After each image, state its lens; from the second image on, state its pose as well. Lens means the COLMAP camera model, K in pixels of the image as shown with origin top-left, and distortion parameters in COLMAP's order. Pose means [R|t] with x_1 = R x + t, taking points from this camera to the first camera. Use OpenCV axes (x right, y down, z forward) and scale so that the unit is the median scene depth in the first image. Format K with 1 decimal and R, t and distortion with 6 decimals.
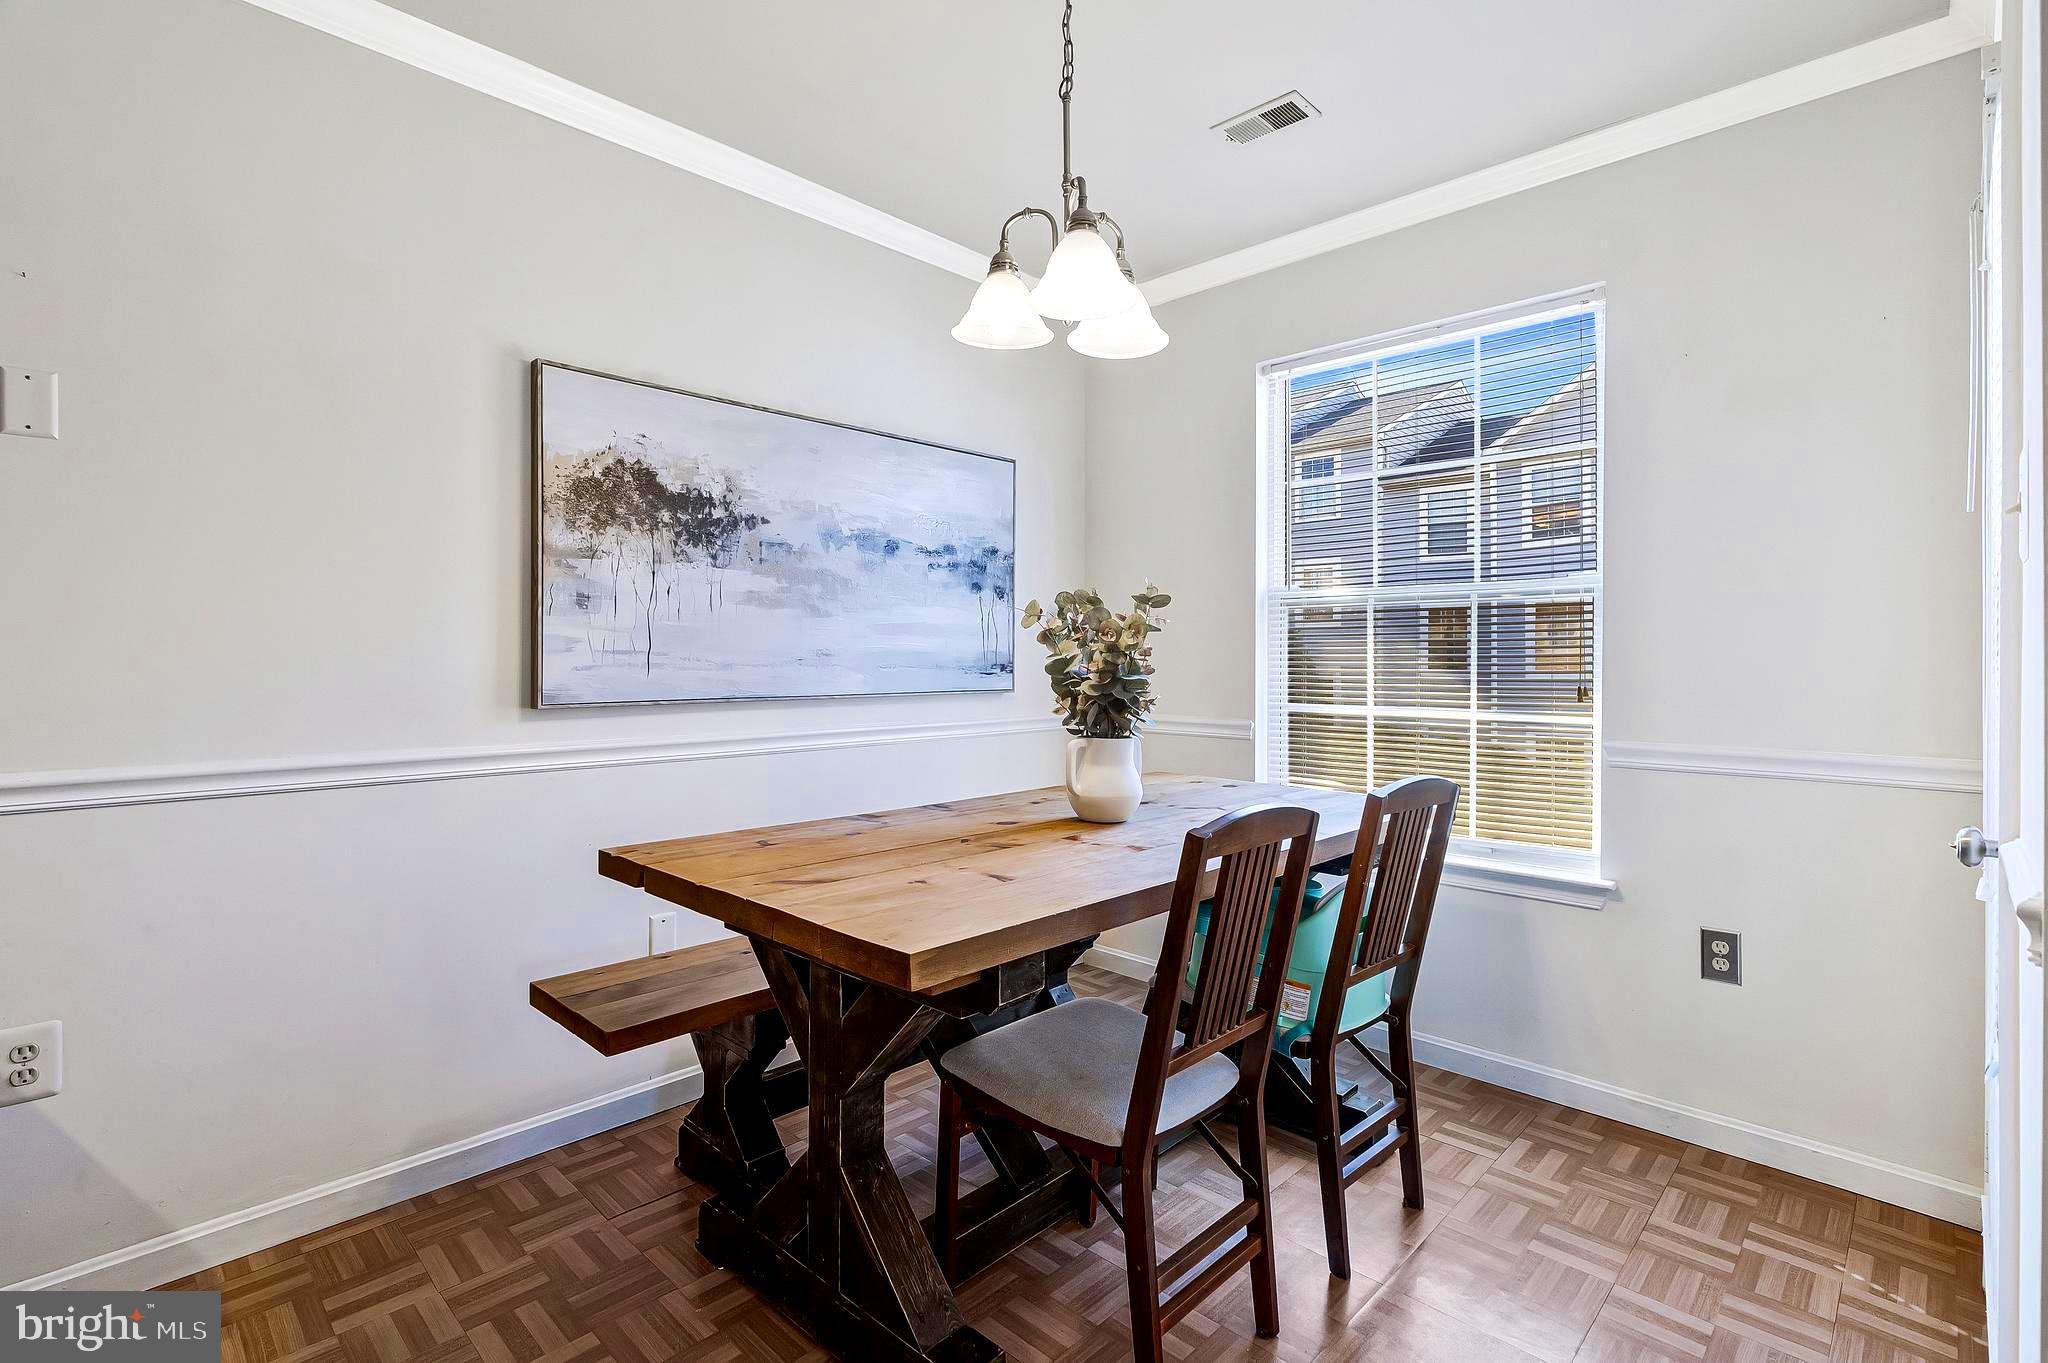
lens RADIAL K [[951.4, 0, 1033.2], [0, 951.4, 660.9], [0, 0, 1]] dist [-0.001043, 0.005546]
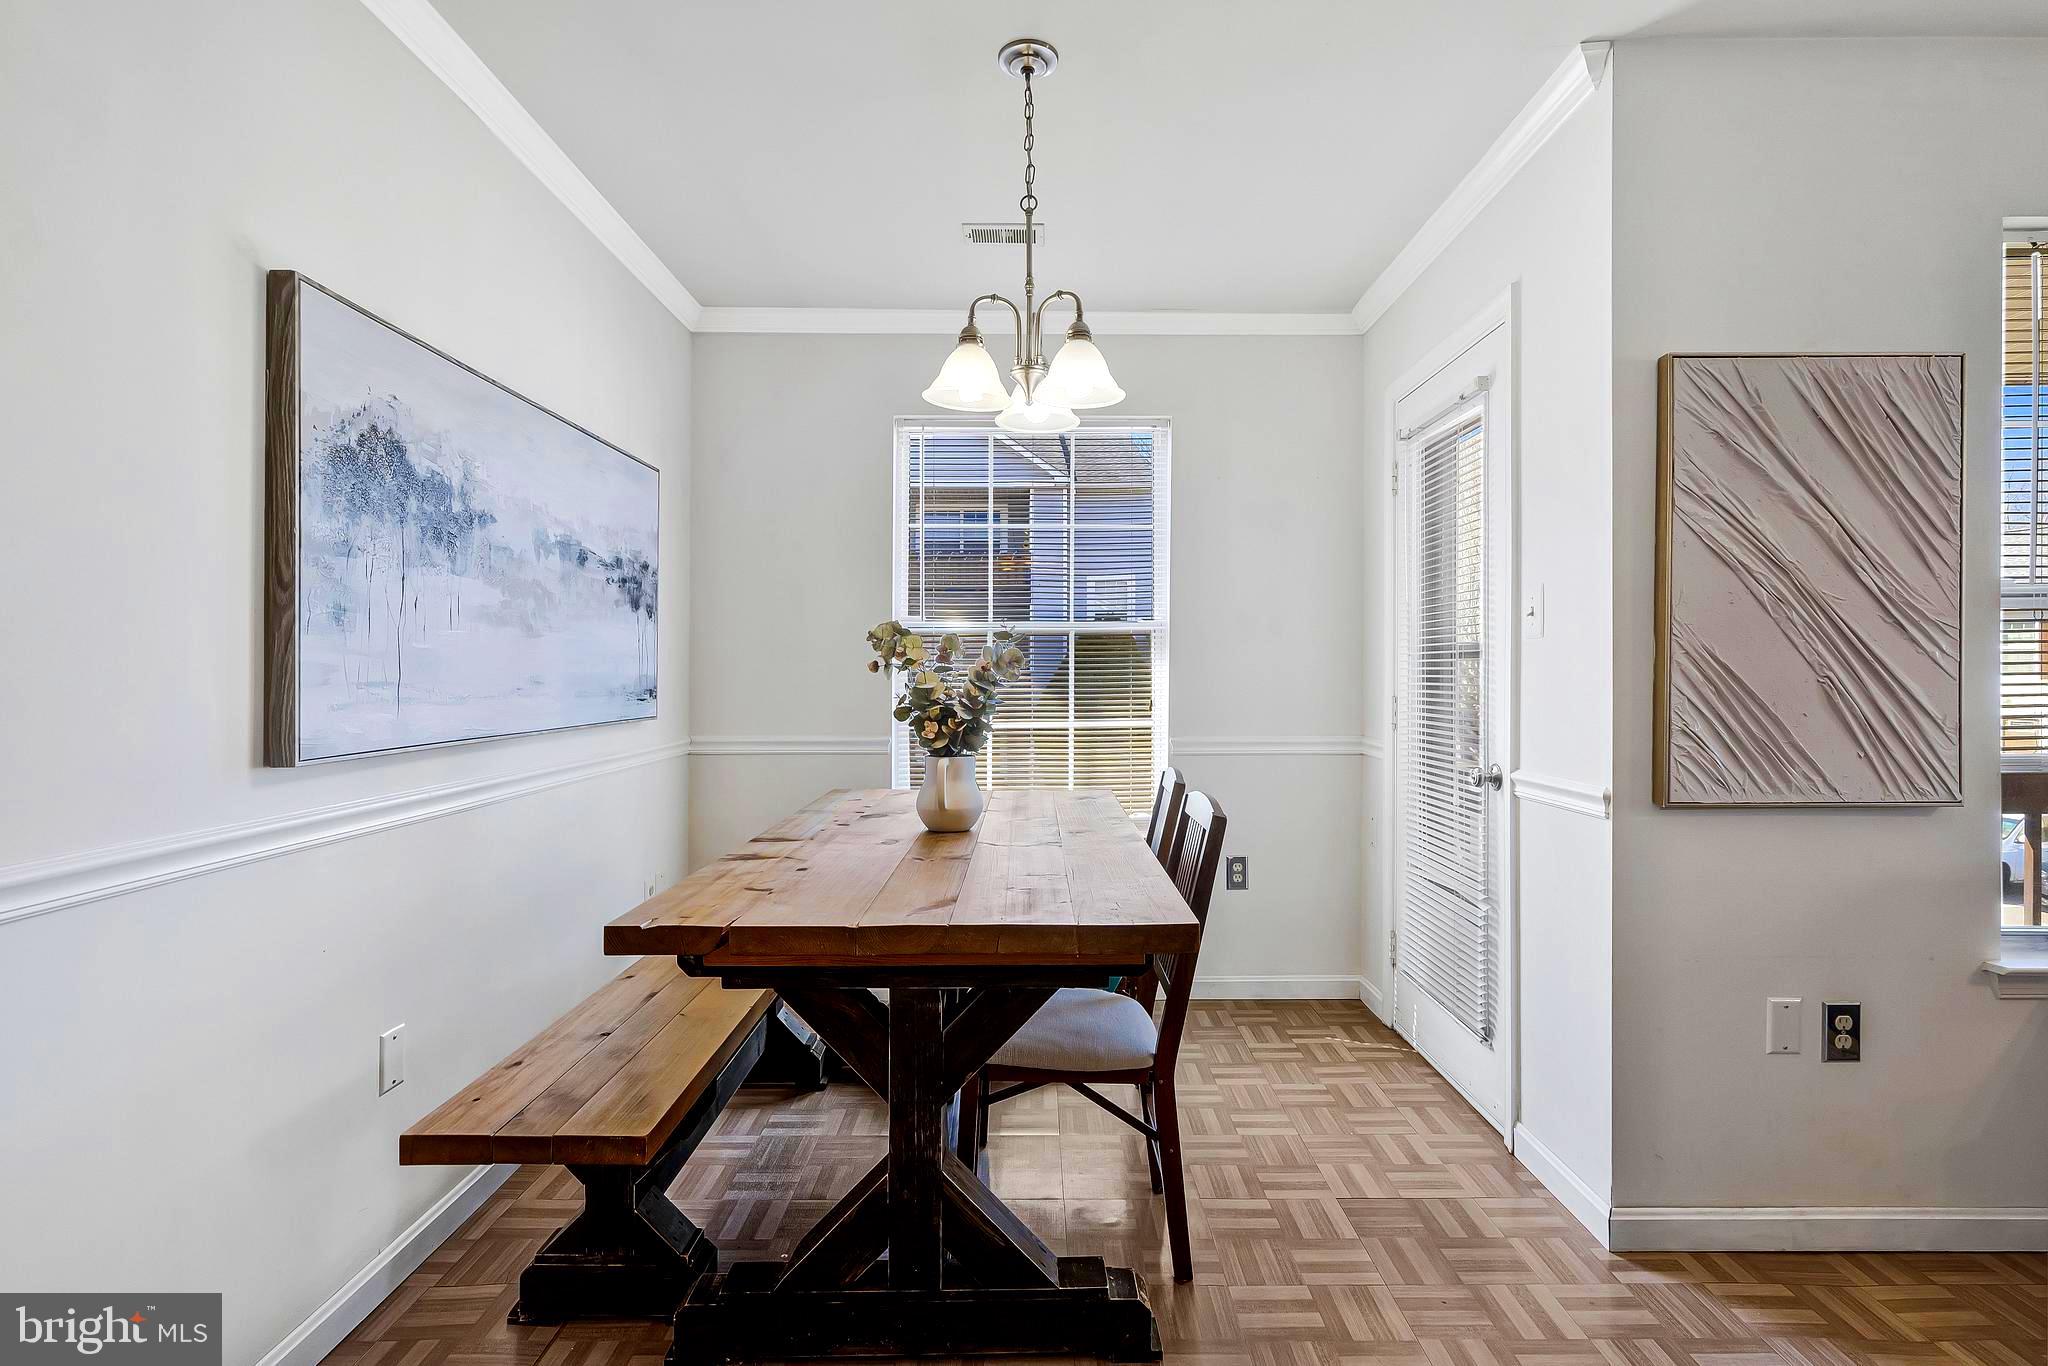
lens RADIAL K [[951.4, 0, 1033.8], [0, 951.4, 671.6], [0, 0, 1]] dist [-0.001043, 0.005546]
pose [[0.726074, -0.002400, 0.687613, -0.569269], [0.003411, 0.999994, -0.000111, -0.017210], [-0.687608, 0.002426, 0.726078, 0.103744]]
